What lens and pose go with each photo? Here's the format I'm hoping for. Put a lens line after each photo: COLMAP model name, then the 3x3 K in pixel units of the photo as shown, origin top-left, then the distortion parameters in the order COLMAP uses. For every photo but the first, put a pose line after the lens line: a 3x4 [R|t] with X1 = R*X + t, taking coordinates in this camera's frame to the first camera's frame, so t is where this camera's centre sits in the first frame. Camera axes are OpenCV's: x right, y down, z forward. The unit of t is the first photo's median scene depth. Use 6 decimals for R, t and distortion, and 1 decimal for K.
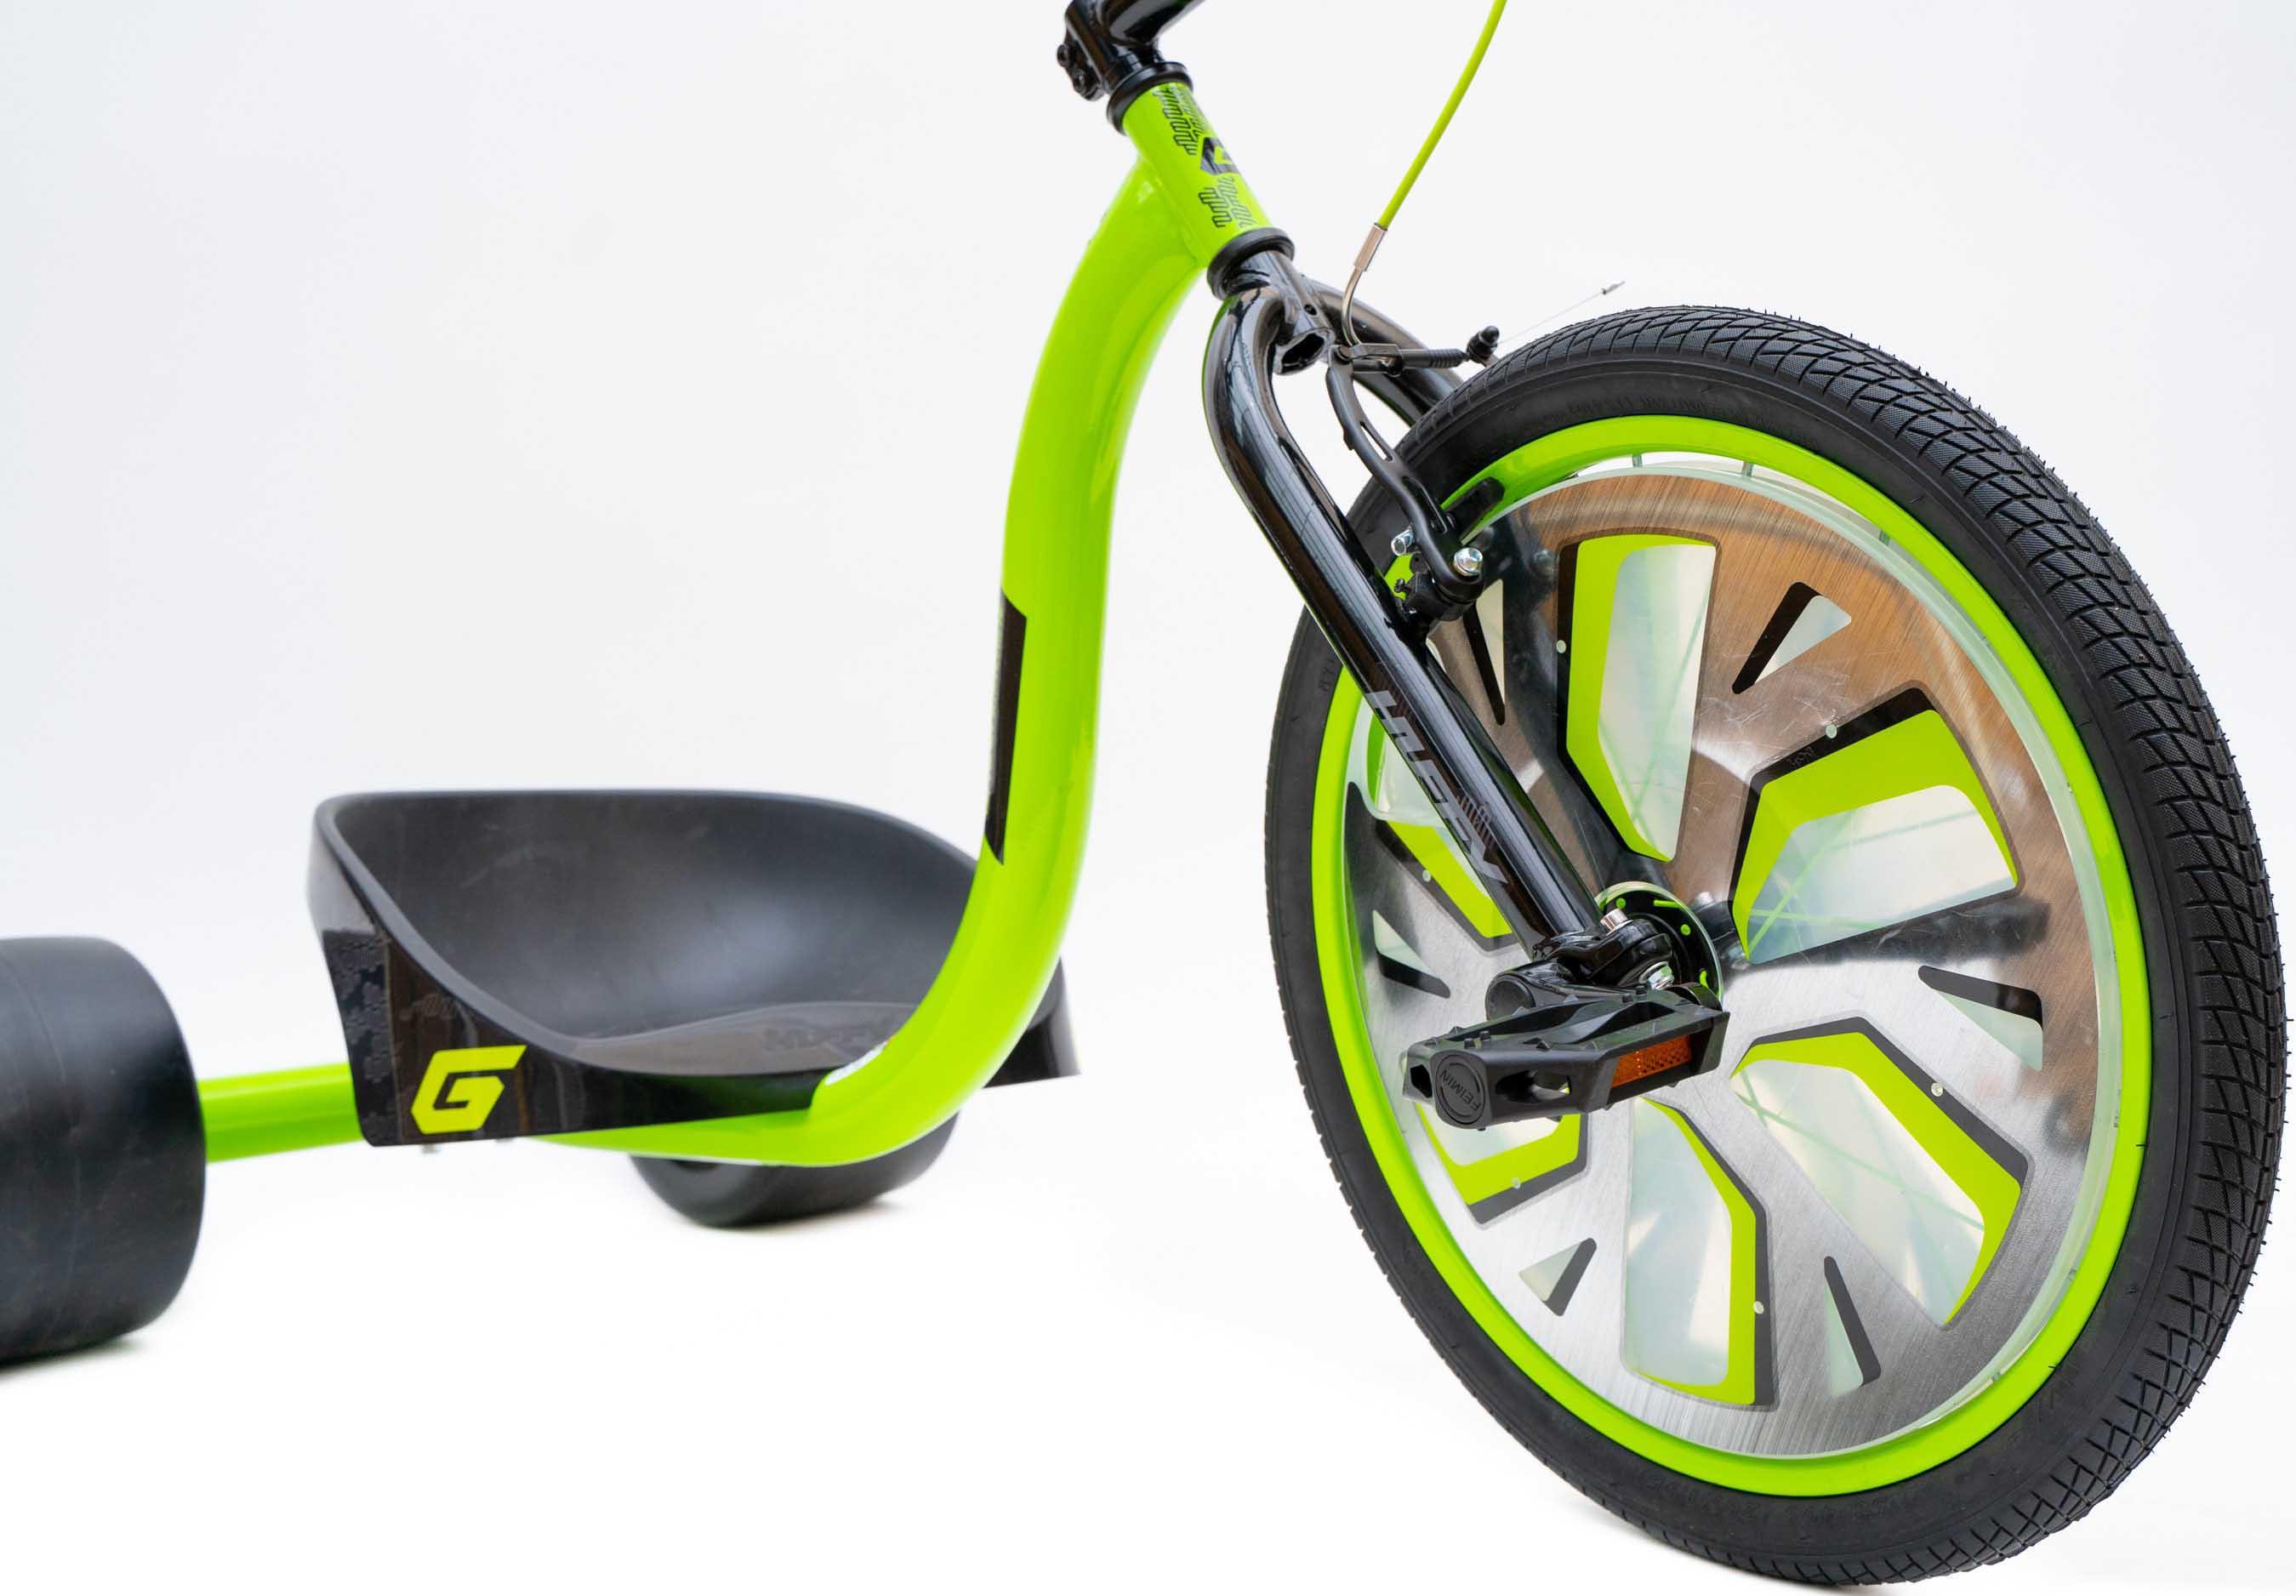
lens RADIAL K [[3253.8, 0, 1188.1], [0, 3253.8, 740.5], [0, 0, 1]] dist [0.082850, 0.092463]
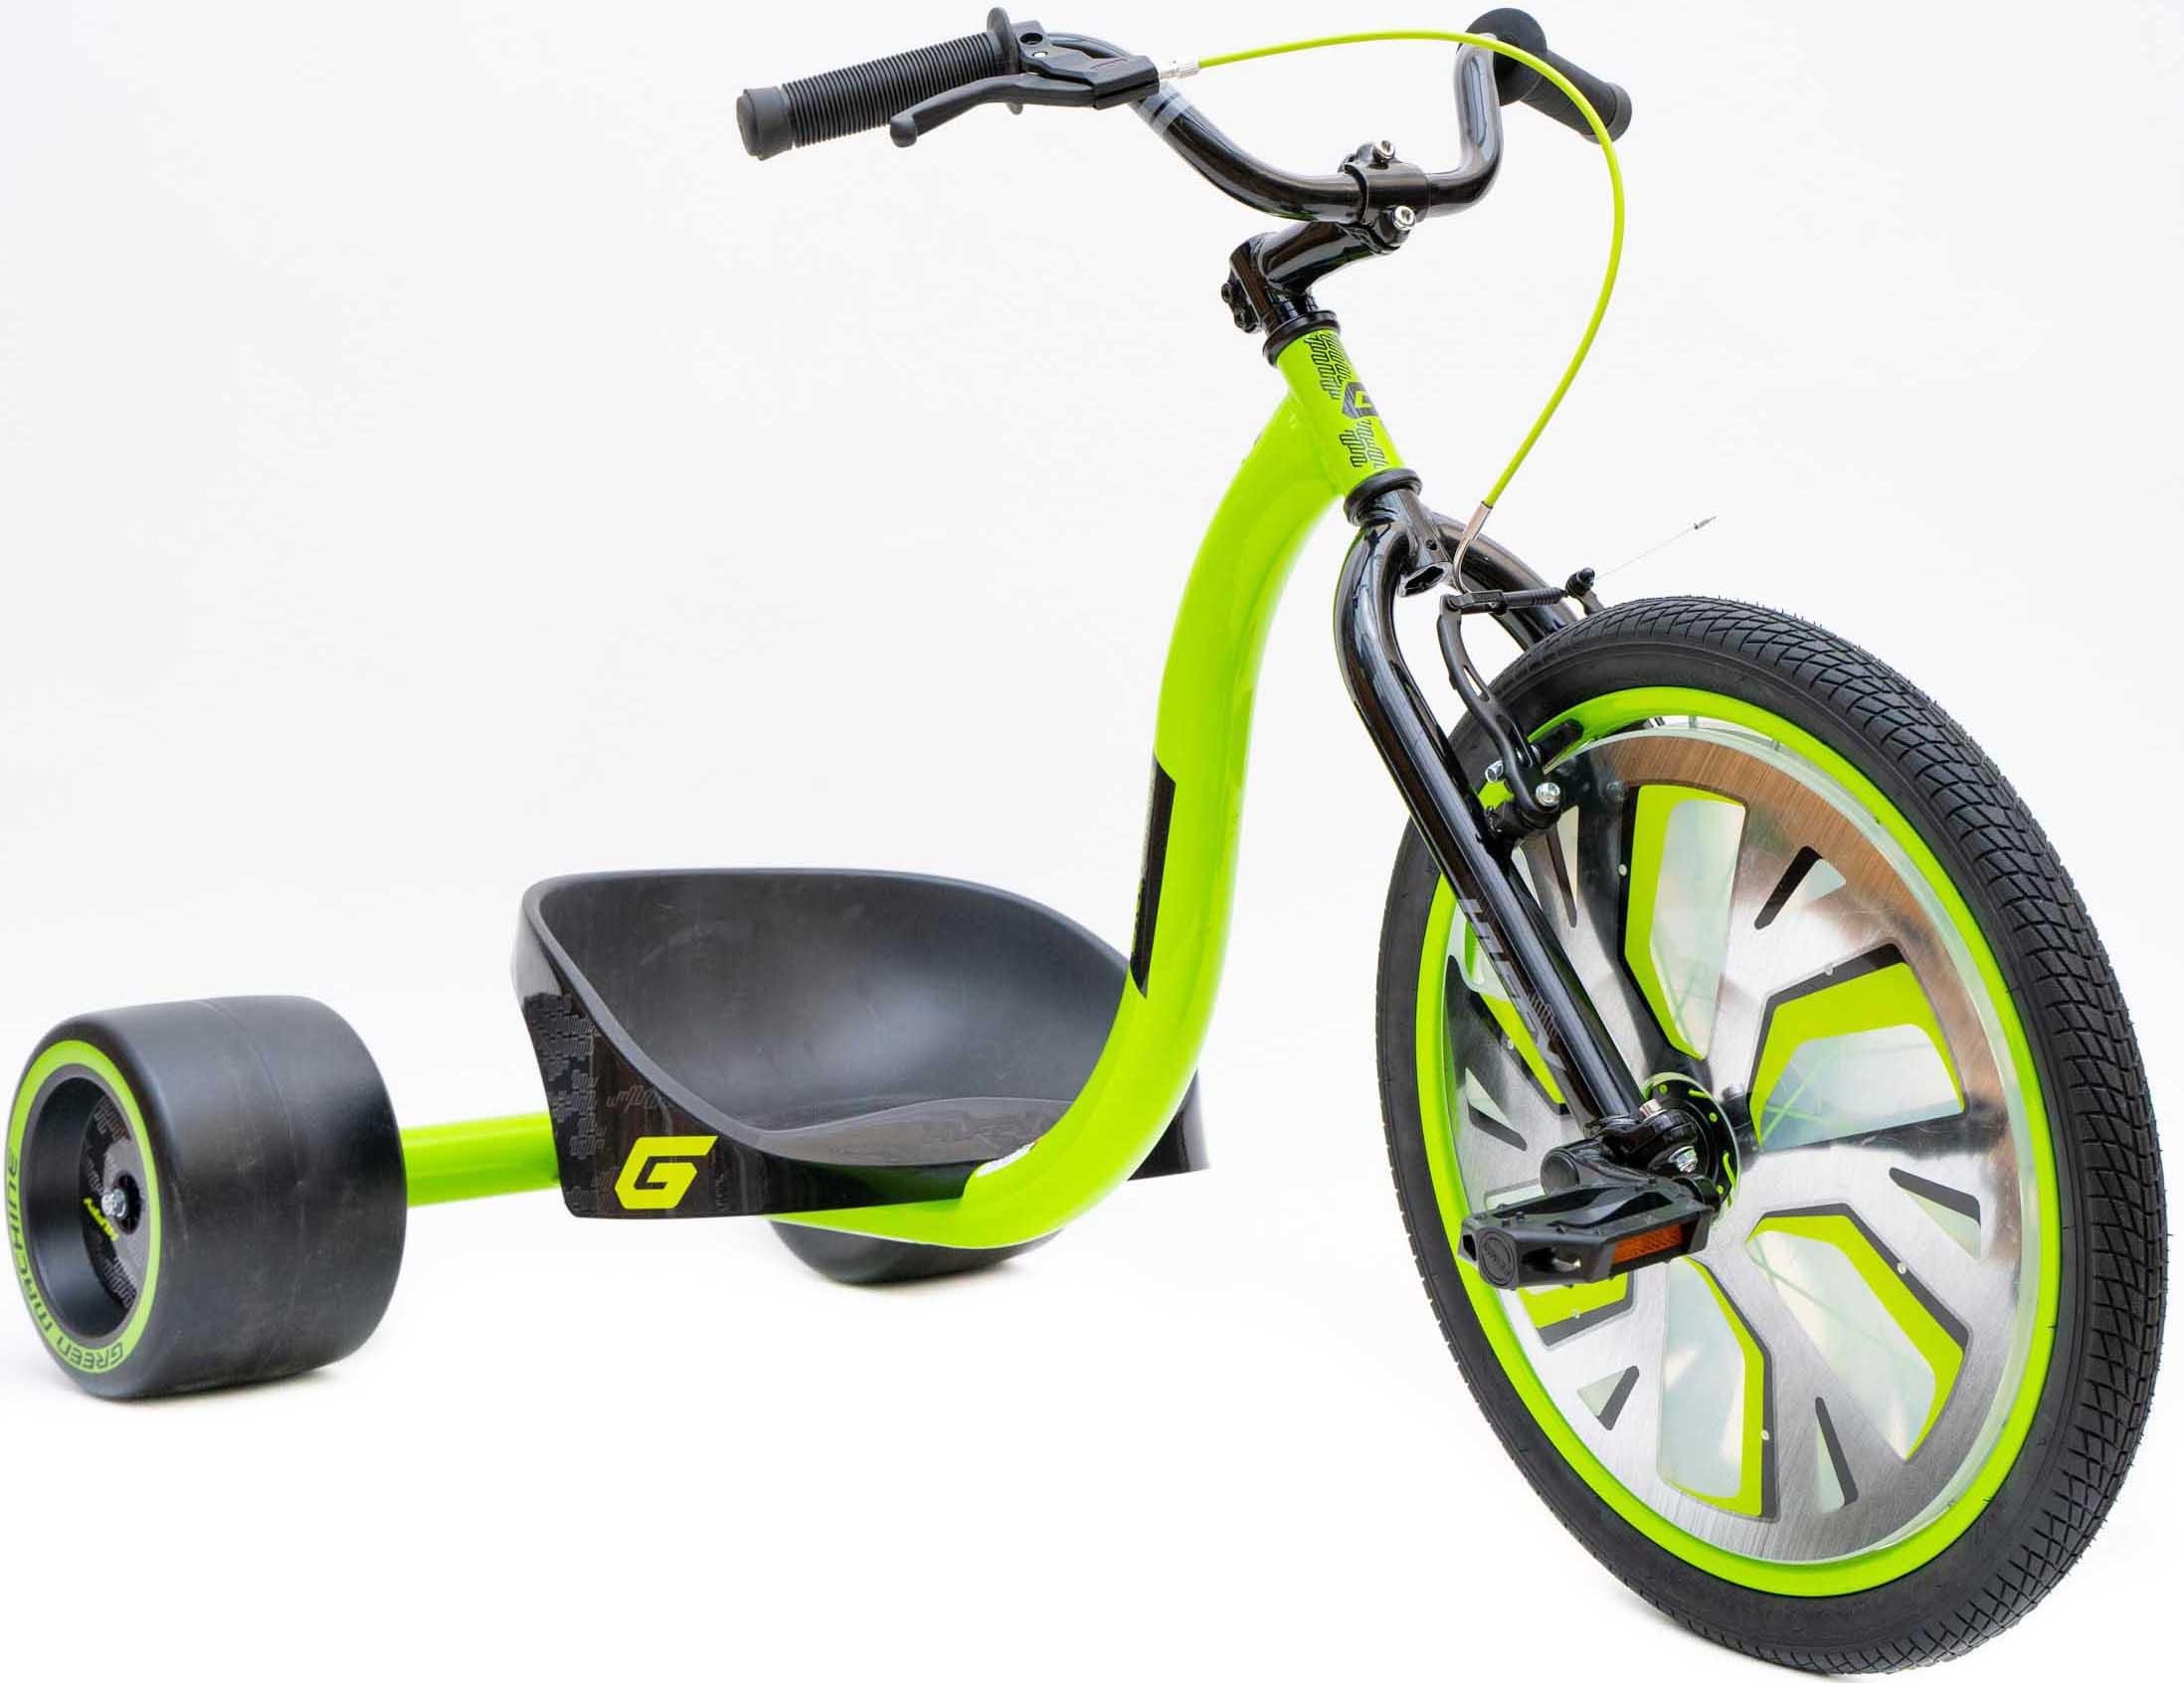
lens RADIAL K [[4414.5, 0, 1093.7], [0, 4414.5, 679.9], [0, 0, 1]] dist [0.183760, 0.587843]
pose [[0.997043, 0.040428, -0.065345, 0.024591], [-0.038717, 0.998879, 0.027239, -0.134456], [0.066373, -0.024628, 0.997491, -0.623276]]
